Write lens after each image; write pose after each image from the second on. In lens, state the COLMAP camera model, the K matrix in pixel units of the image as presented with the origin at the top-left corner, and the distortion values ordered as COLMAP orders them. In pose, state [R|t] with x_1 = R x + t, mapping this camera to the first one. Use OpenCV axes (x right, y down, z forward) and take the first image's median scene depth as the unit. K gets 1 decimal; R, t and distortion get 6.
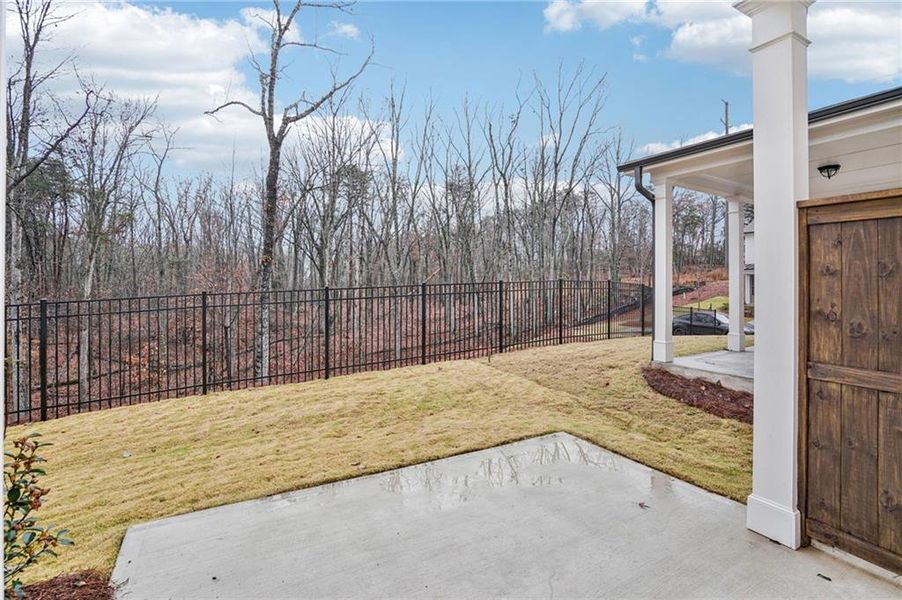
lens RADIAL K [[423.7, 0, 442.1], [0, 423.7, 300.2], [0, 0, 1]] dist [-0.040027, 0.000350]
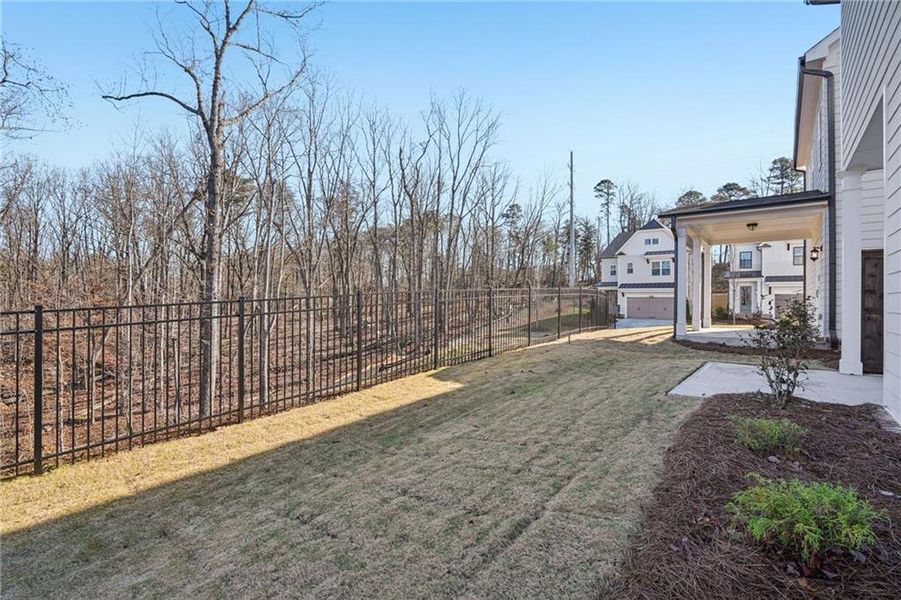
lens RADIAL K [[428.0, 0, 450.5], [0, 428.0, 300.0], [0, 0, 1]] dist [-0.000937, -0.000033]
pose [[0.934415, -0.000125, 0.356187, -0.246932], [0.014879, 0.999141, -0.038683, 0.014318], [-0.355876, 0.041446, 0.933614, -0.067497]]
